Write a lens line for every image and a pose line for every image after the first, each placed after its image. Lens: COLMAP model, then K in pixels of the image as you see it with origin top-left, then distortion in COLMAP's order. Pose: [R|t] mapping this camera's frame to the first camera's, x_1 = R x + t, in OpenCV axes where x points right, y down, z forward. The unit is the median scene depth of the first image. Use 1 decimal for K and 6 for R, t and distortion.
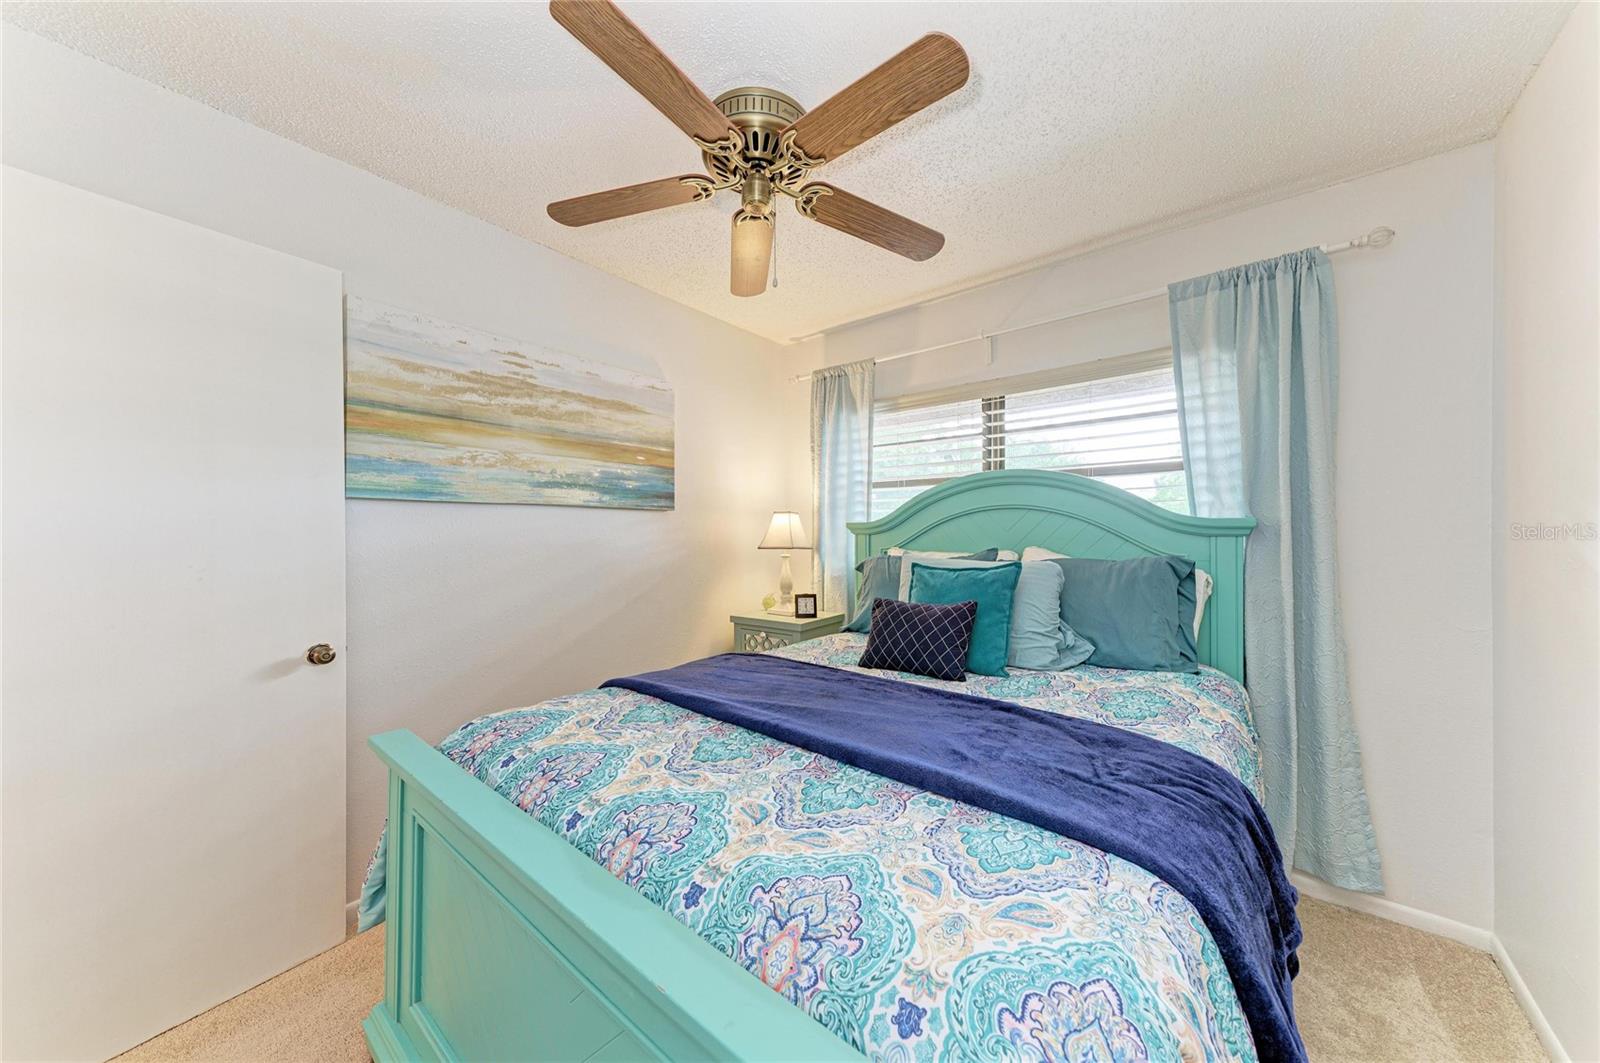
lens RADIAL K [[545.0, 0, 801.0], [0, 545.0, 532.0], [0, 0, 1]] dist [0.018574, -0.003818]
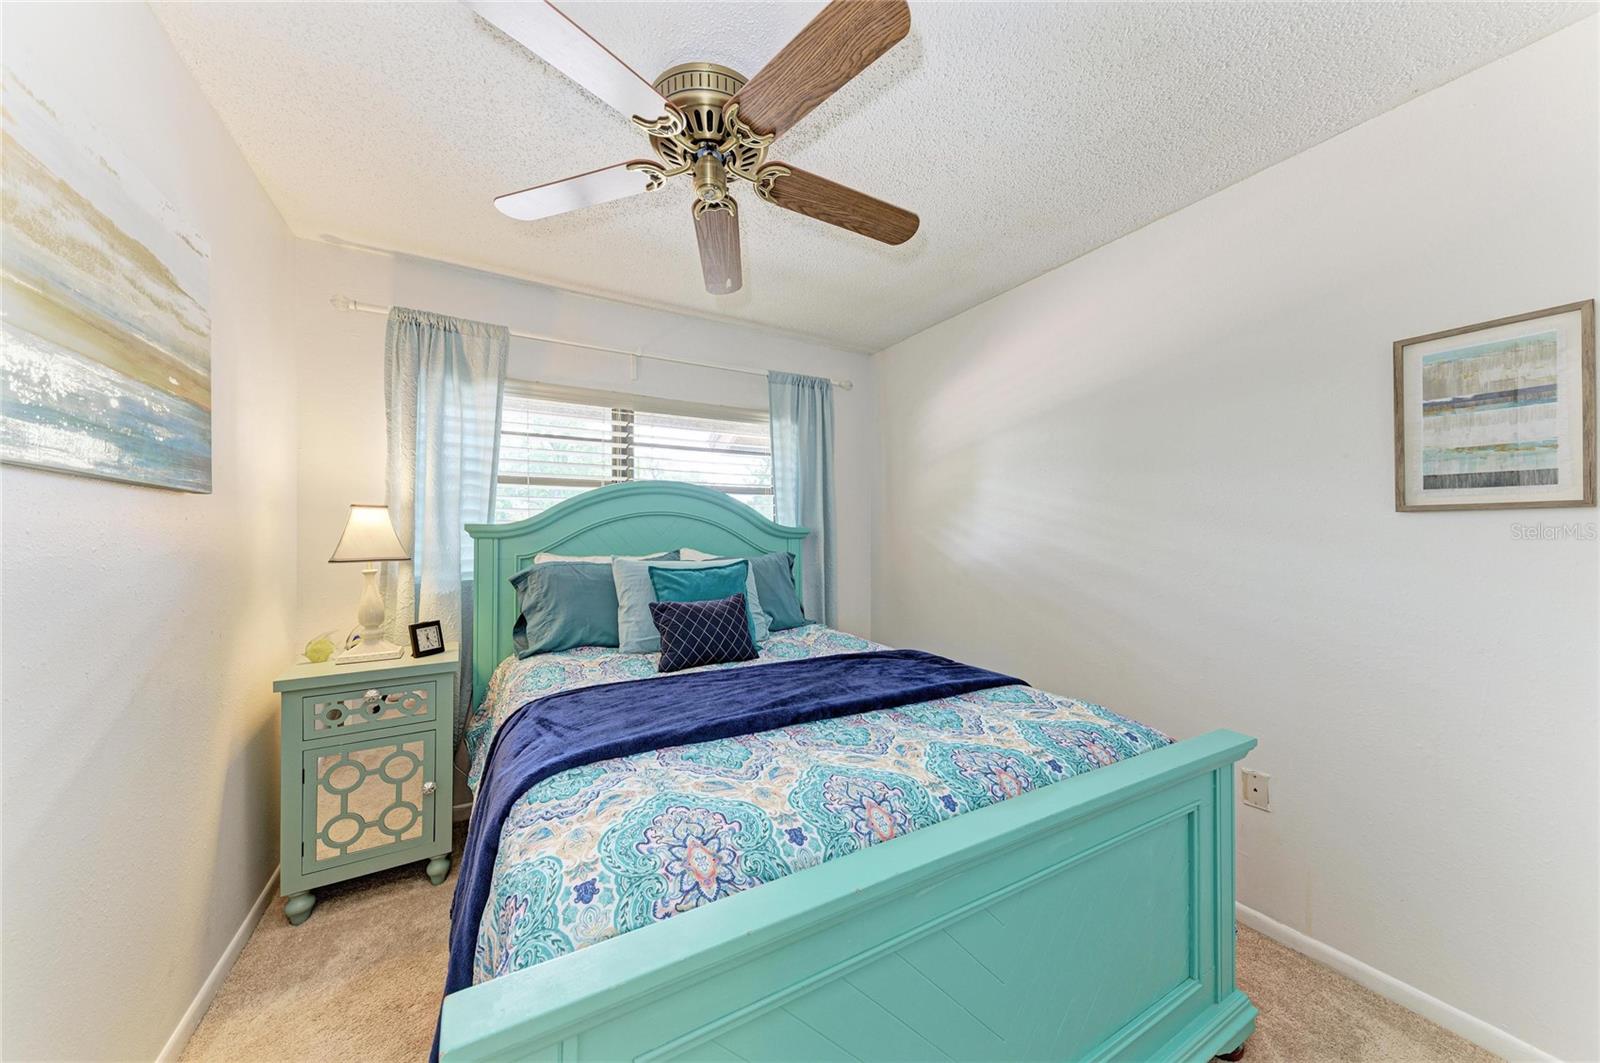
lens RADIAL K [[545.0, 0, 801.0], [0, 545.0, 532.0], [0, 0, 1]] dist [0.018574, -0.003818]
pose [[0.357472, 0.005291, 0.933909, -0.599819], [-0.001529, 0.999986, -0.005080, -0.002516], [-0.933923, 0.000388, 0.357475, 0.343985]]
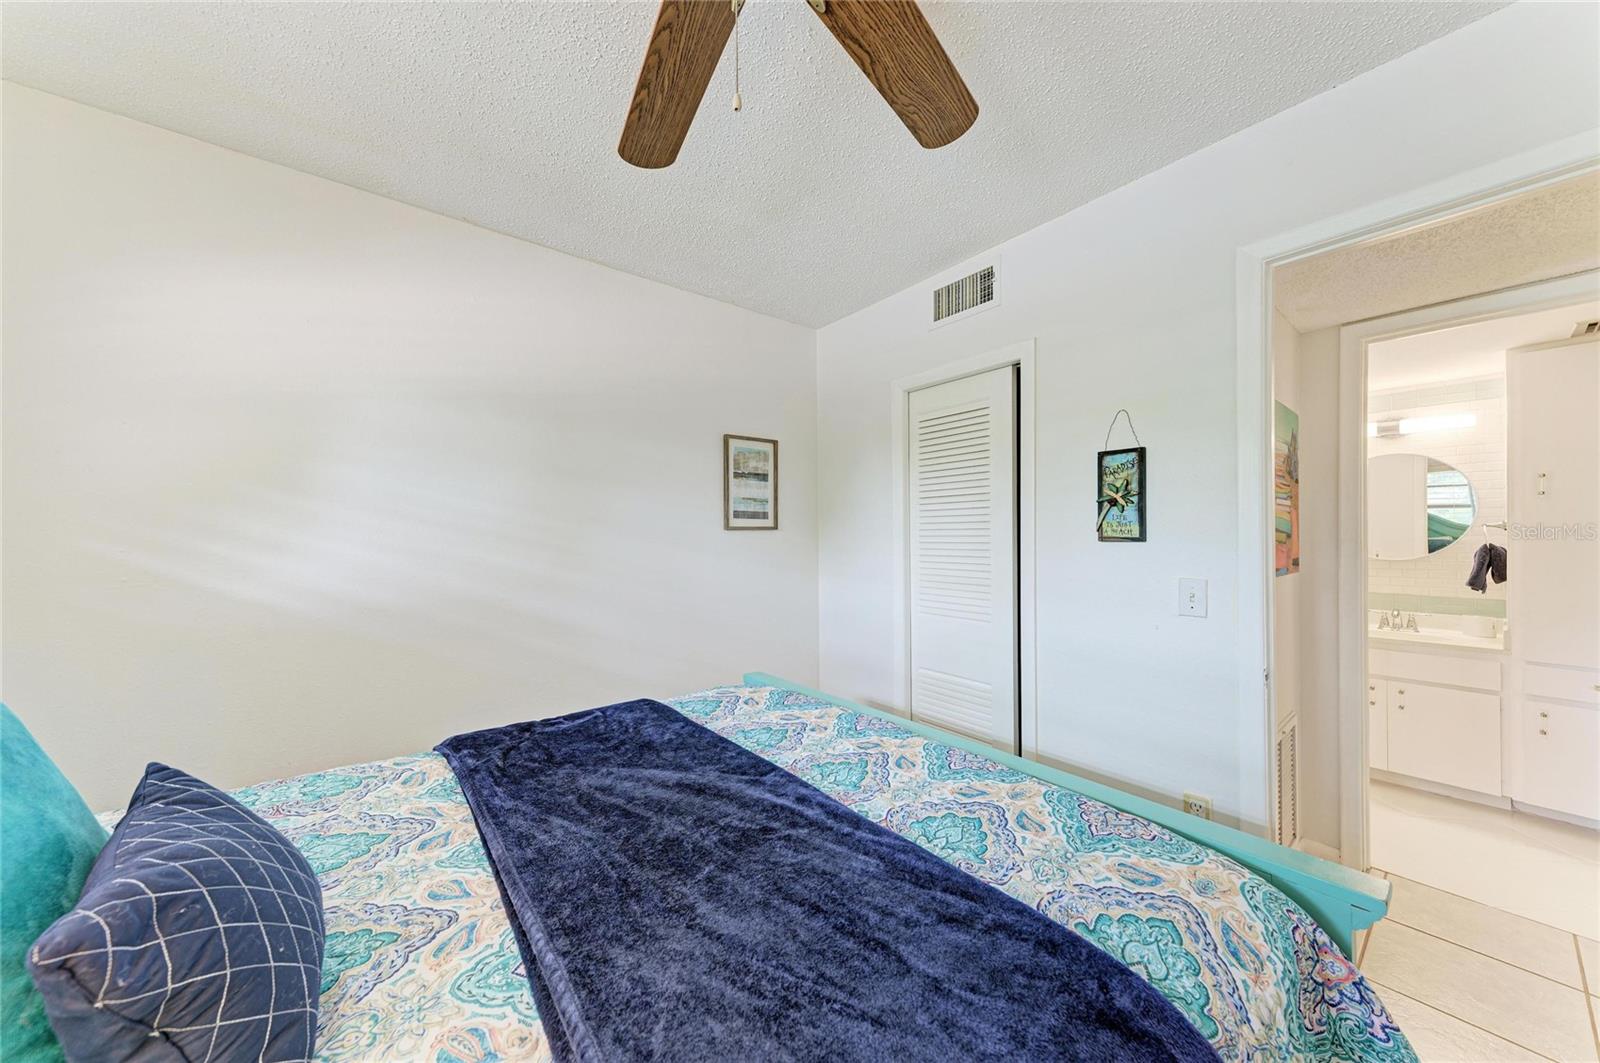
lens RADIAL K [[545.0, 0, 801.0], [0, 545.0, 532.0], [0, 0, 1]] dist [0.018574, -0.003818]
pose [[-0.978733, 0.004787, 0.205080, -0.139665], [0.003887, 0.999981, -0.004791, -0.019233], [-0.205099, -0.003892, -0.978733, 0.995385]]
